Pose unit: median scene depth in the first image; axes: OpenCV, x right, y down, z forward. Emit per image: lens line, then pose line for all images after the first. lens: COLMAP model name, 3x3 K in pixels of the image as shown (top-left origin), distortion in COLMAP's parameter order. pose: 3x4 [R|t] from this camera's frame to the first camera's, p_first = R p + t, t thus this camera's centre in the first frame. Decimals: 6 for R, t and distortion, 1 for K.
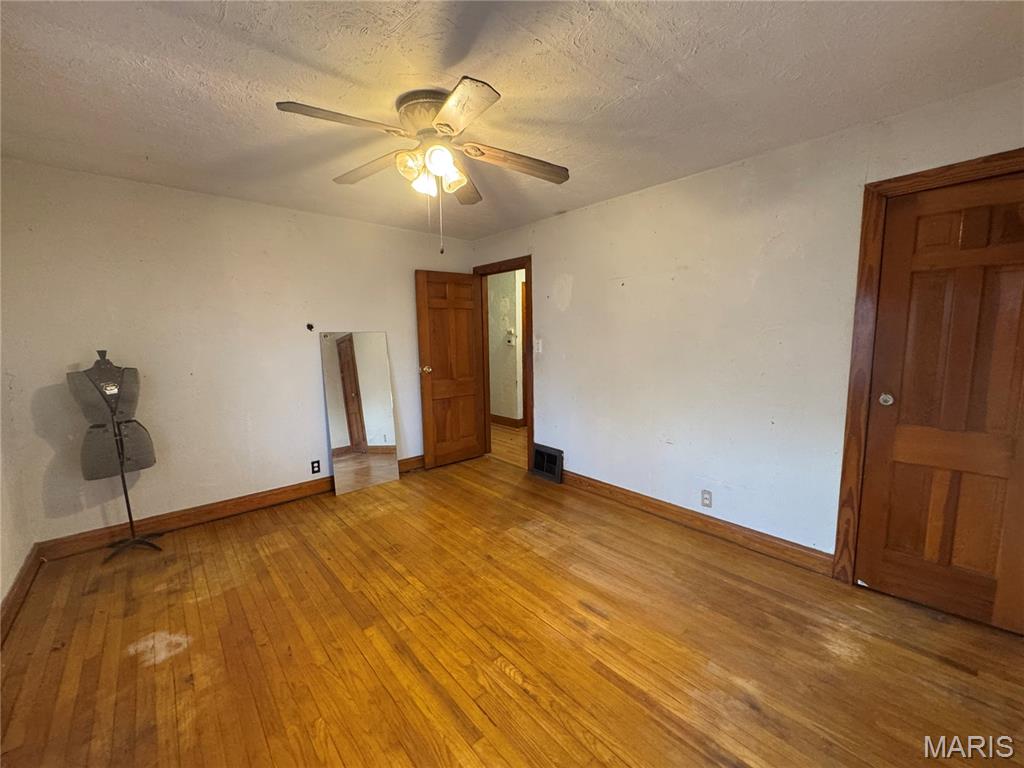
lens RADIAL K [[408.2, 0, 512.1], [0, 408.2, 385.0], [0, 0, 1]] dist [-0.003148, 0.000700]
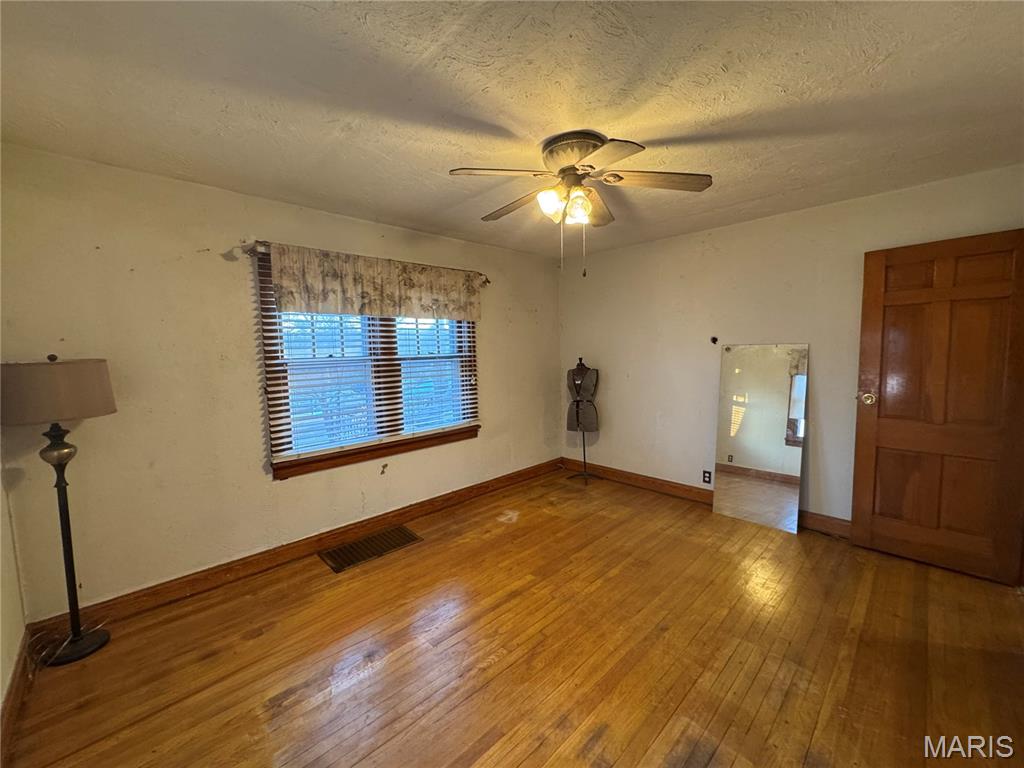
lens RADIAL K [[408.2, 0, 511.0], [0, 408.2, 386.2], [0, 0, 1]] dist [-0.003148, 0.000700]
pose [[0.043260, 0.101316, -0.993913, 0.715026], [-0.105789, 0.989716, 0.096284, -0.102861], [0.993447, 0.100980, 0.053533, 0.638716]]
